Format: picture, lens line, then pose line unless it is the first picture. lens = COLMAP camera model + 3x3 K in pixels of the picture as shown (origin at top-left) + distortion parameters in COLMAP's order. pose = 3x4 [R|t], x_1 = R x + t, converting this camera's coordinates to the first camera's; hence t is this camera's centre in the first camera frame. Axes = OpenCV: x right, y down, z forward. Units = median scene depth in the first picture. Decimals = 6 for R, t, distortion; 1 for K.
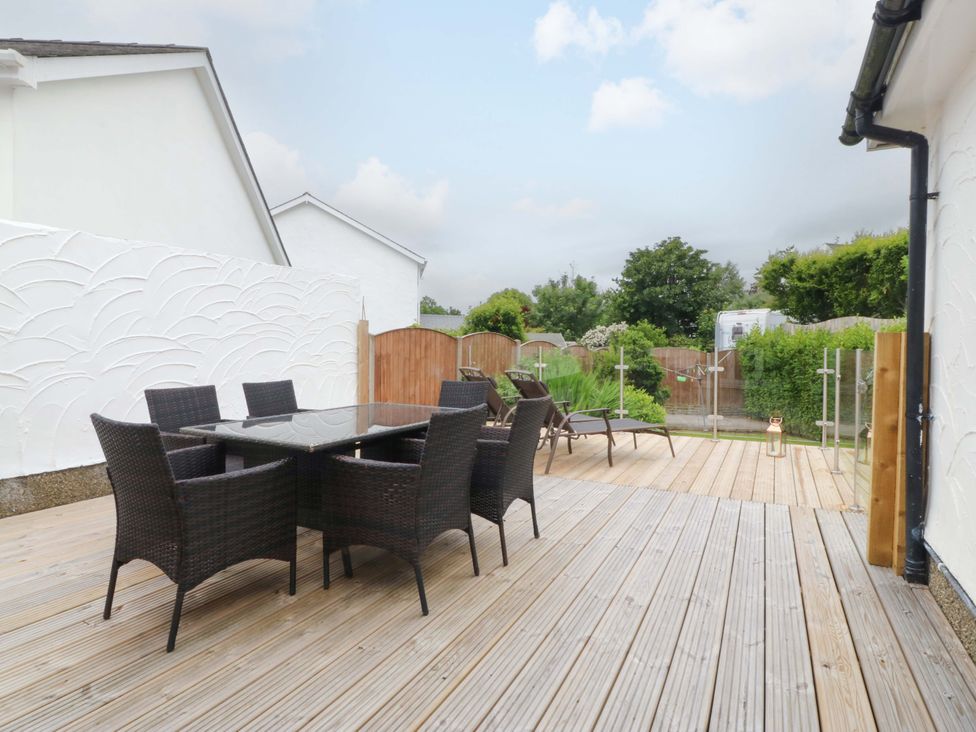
lens RADIAL K [[505.2, 0, 486.0], [0, 505.2, 362.5], [0, 0, 1]] dist [0.003455, -0.008895]
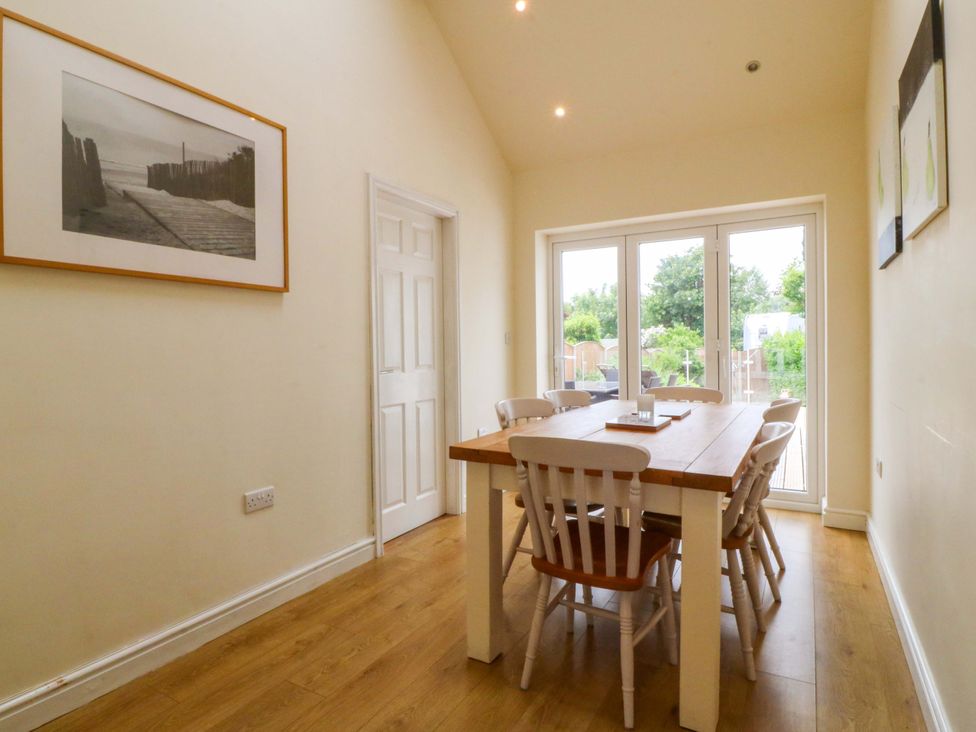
lens RADIAL K [[505.2, 0, 490.4], [0, 505.2, 359.1], [0, 0, 1]] dist [0.003455, -0.008895]
pose [[0.999089, -0.021846, -0.036649, -0.072449], [0.021423, 0.999700, -0.011897, 0.001114], [0.036898, 0.011101, 0.999257, -0.151342]]
